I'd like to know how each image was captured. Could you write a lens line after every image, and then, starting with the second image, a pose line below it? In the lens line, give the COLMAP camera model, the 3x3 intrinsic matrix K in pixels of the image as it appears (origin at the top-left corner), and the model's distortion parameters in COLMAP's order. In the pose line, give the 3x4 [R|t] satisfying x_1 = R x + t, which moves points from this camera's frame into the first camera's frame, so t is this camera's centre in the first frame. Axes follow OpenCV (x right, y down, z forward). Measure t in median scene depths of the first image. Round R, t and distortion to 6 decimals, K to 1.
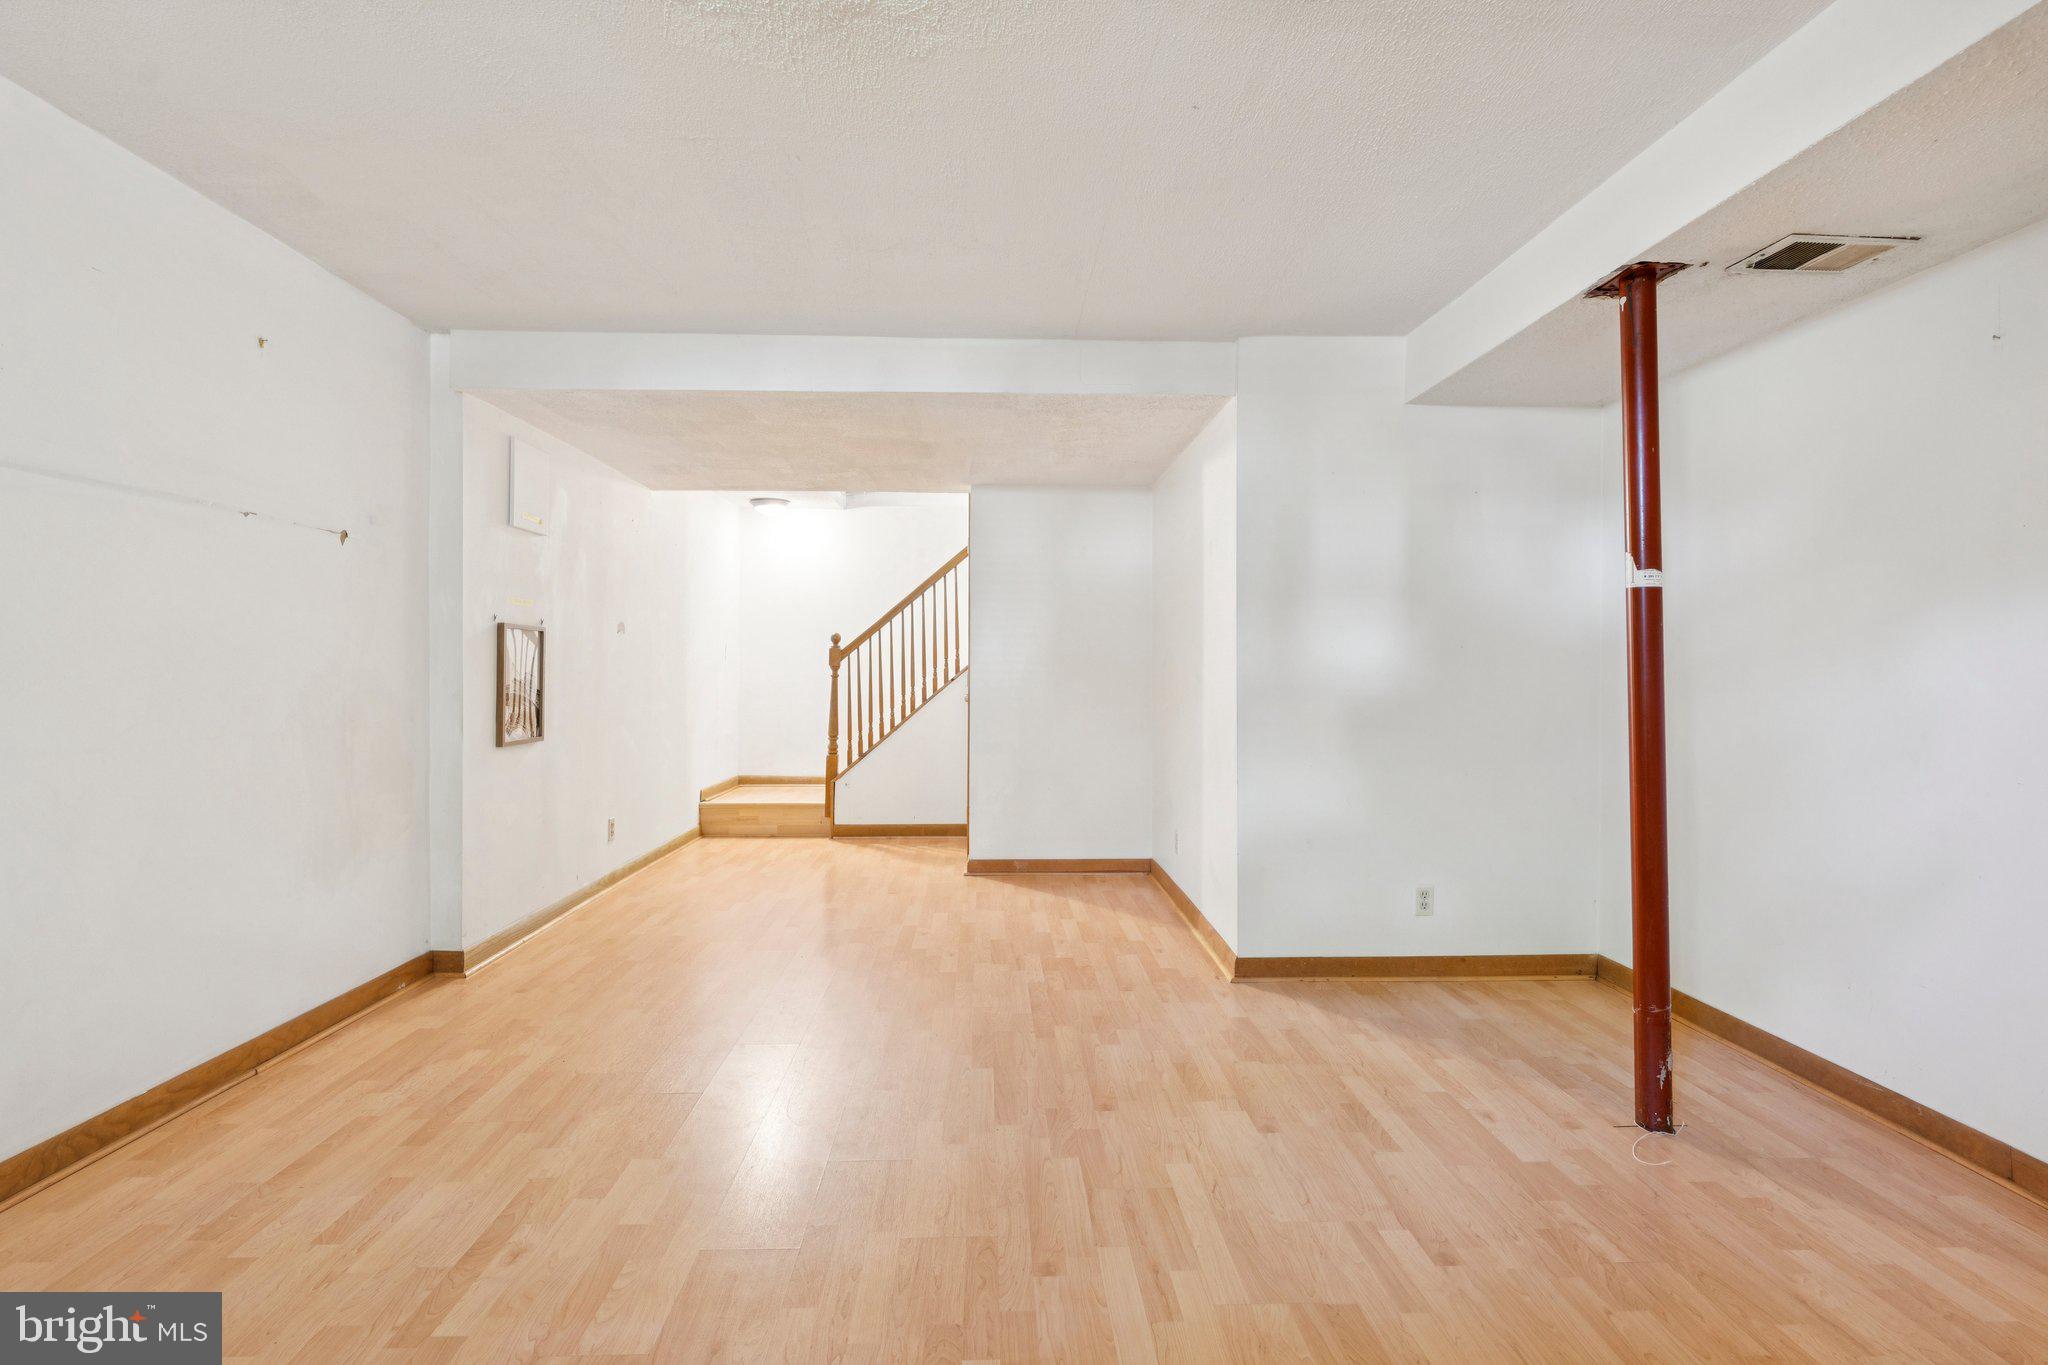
lens RADIAL K [[933.7, 0, 1031.6], [0, 933.7, 674.3], [0, 0, 1]] dist [-0.000001, 0.000015]
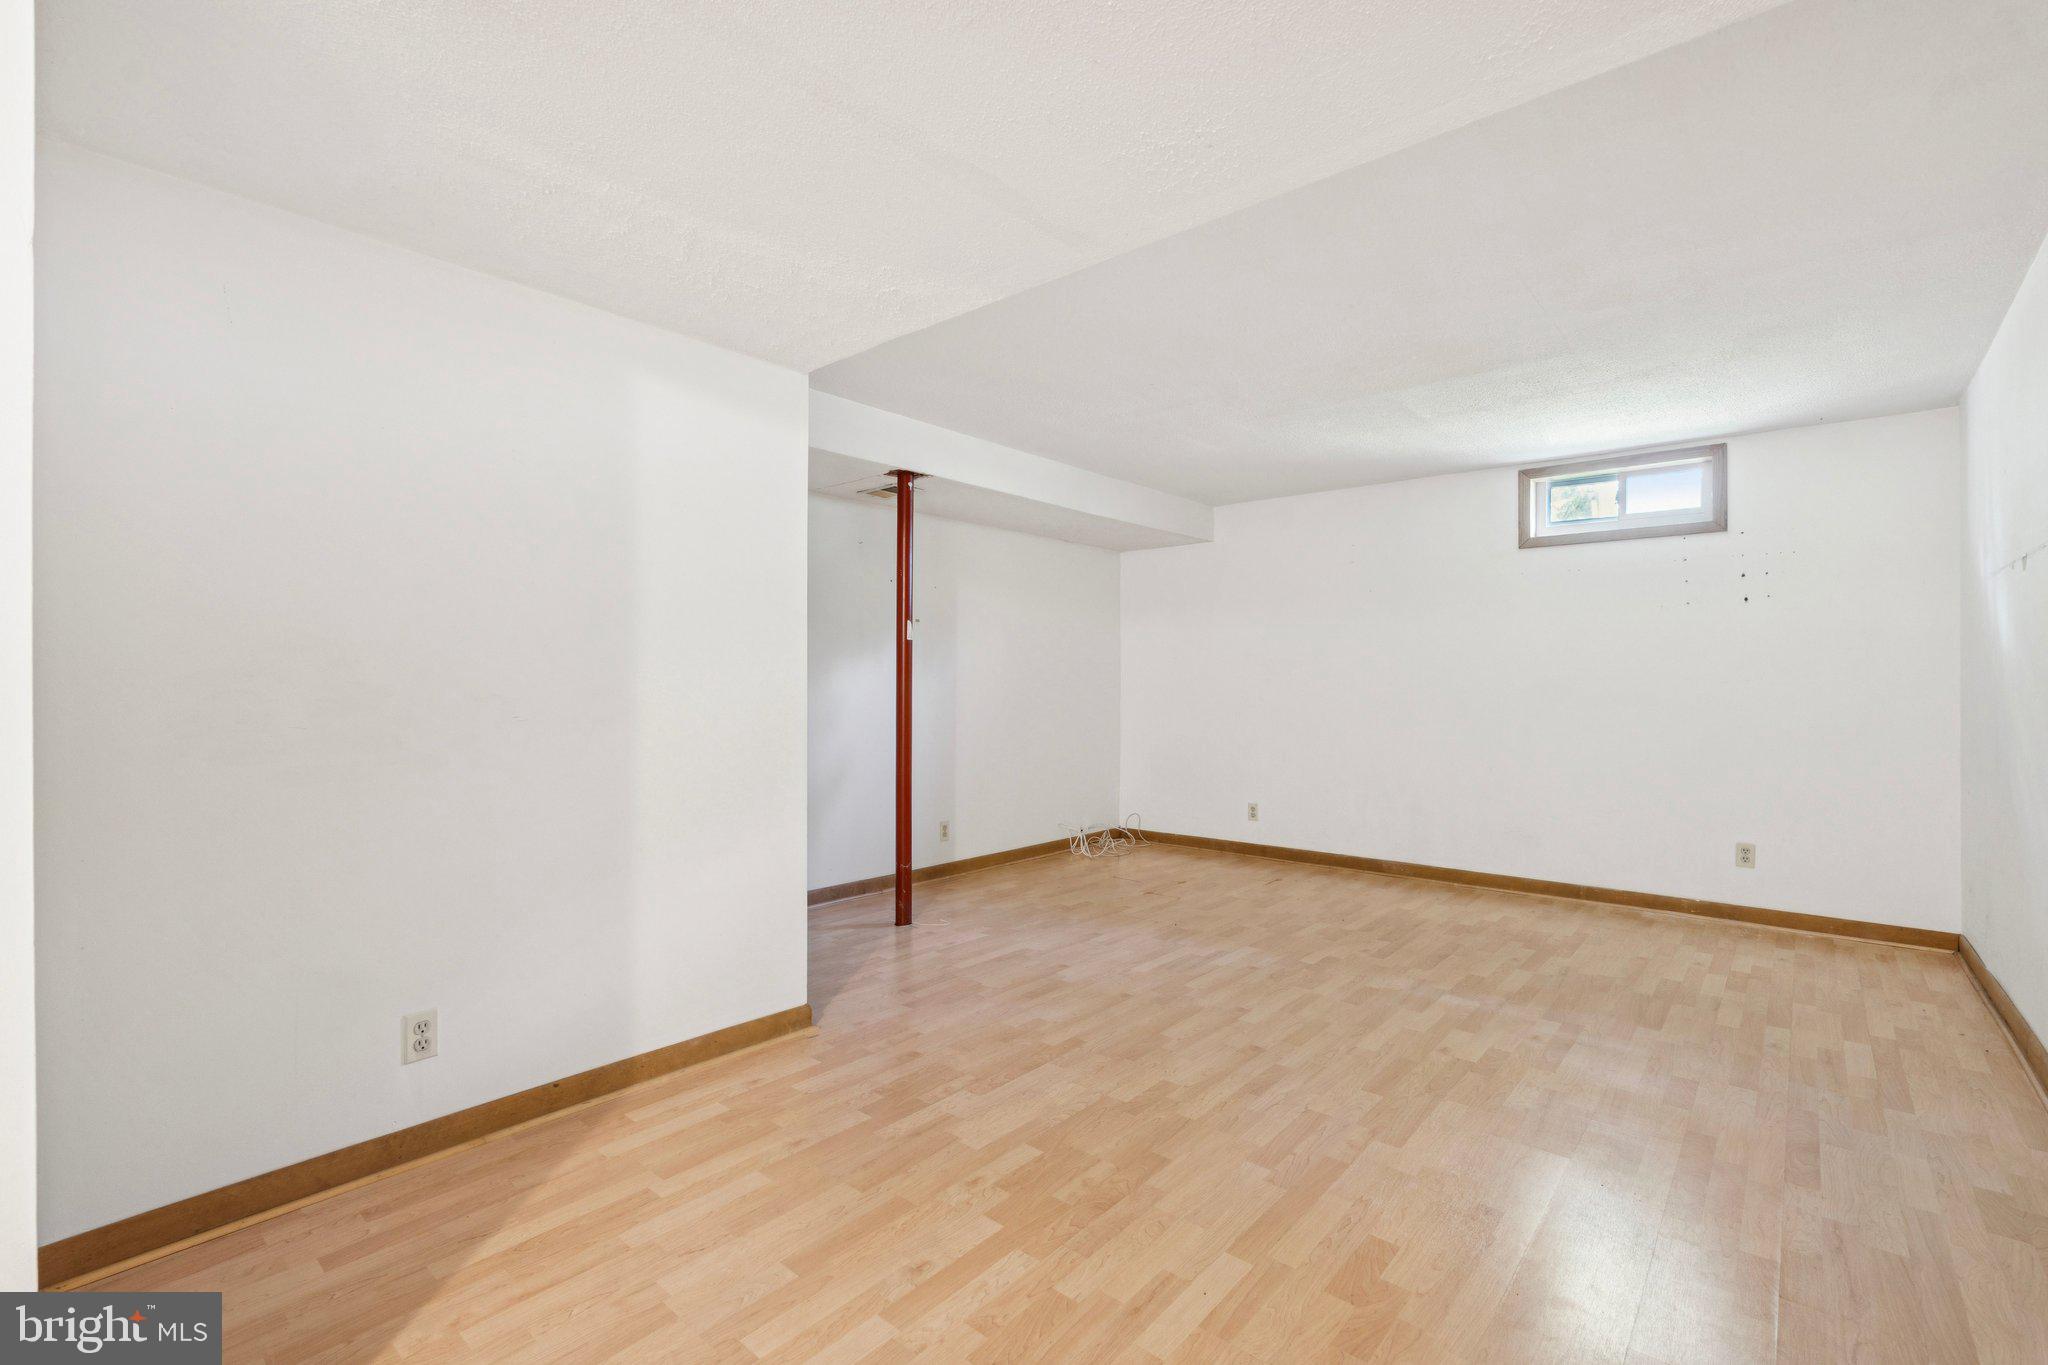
lens RADIAL K [[933.7, 0, 1031.6], [0, 933.7, 674.3], [0, 0, 1]] dist [-0.000001, 0.000015]
pose [[-0.741064, 0.002046, 0.671431, -0.773947], [-0.000328, 0.999994, -0.003409, -0.011866], [-0.671434, -0.002747, -0.741059, 2.186432]]
